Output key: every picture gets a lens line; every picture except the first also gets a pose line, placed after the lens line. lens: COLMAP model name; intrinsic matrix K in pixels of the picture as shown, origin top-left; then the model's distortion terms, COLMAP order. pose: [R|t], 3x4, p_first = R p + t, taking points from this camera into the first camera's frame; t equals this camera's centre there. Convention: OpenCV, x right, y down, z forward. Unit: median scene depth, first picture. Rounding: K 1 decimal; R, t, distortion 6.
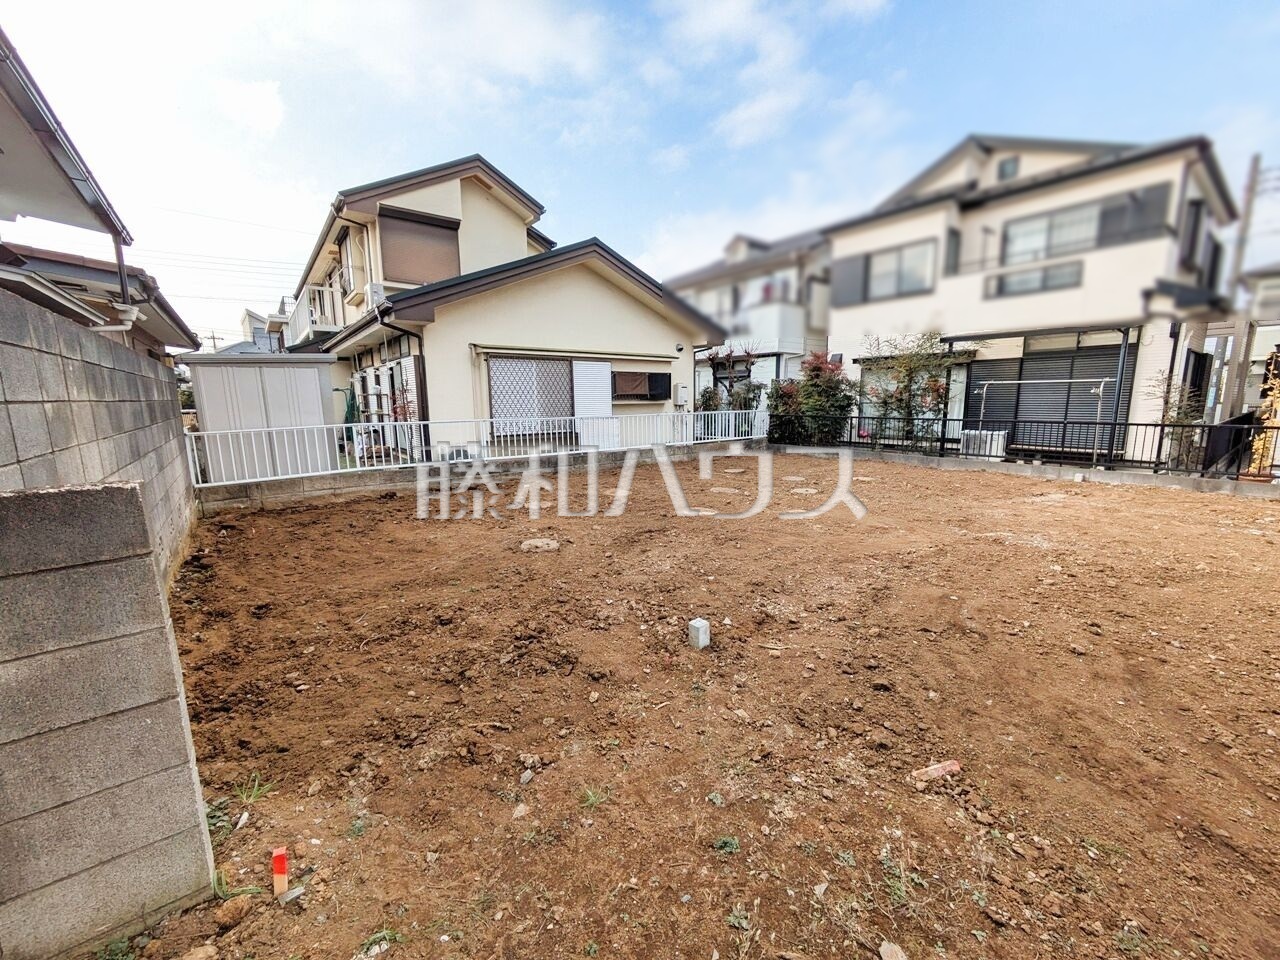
lens RADIAL K [[505.3, 0, 645.2], [0, 505.3, 480.1], [0, 0, 1]] dist [0.000495, 0.000463]
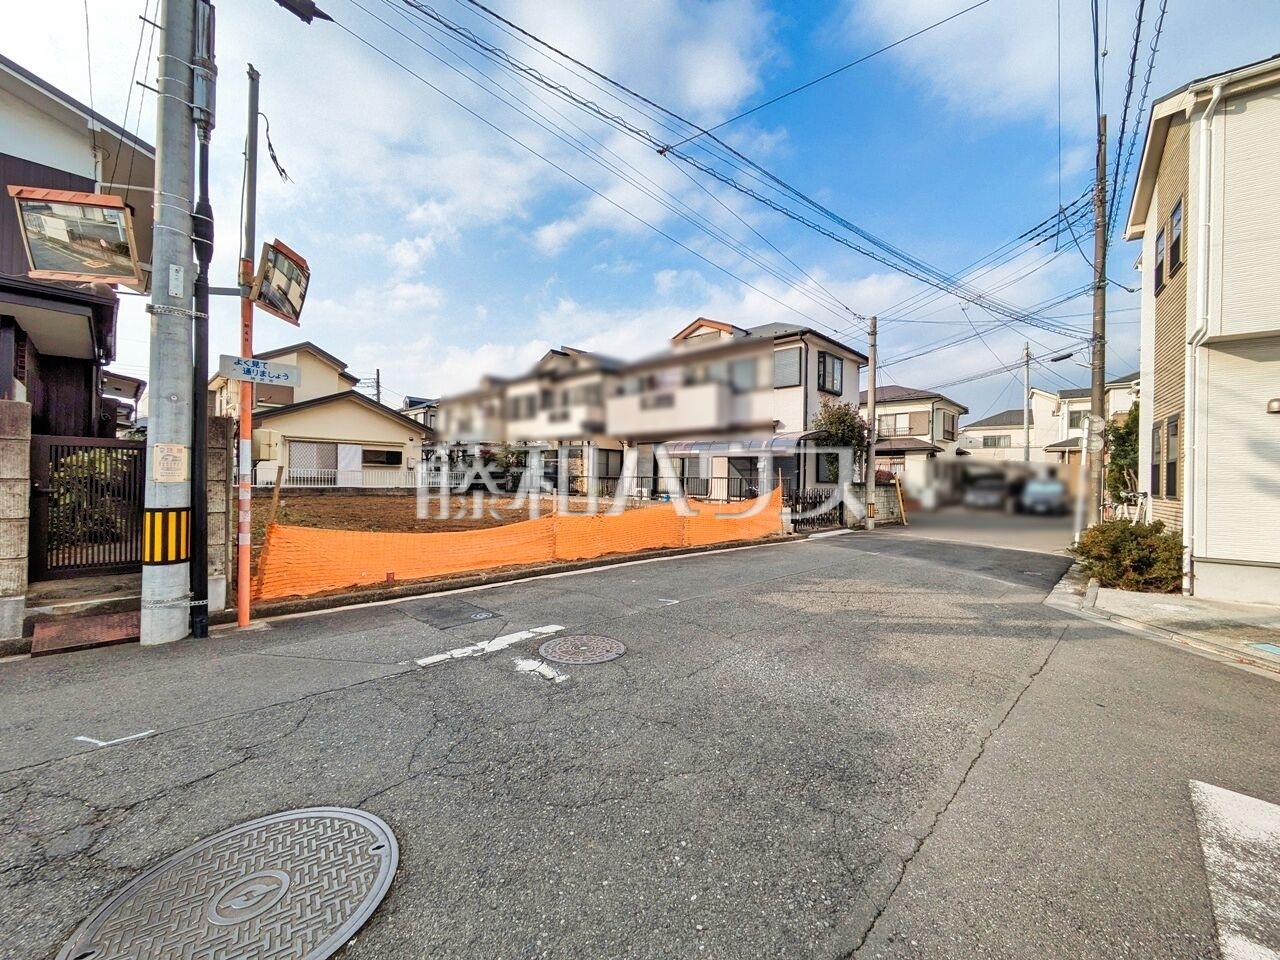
lens RADIAL K [[505.3, 0, 643.3], [0, 505.3, 477.0], [0, 0, 1]] dist [0.000495, 0.000463]
pose [[0.989493, 0.024742, 0.142450, 0.759490], [-0.001025, 0.986424, -0.164214, 0.227333], [-0.144579, 0.162343, 0.976085, -1.135028]]
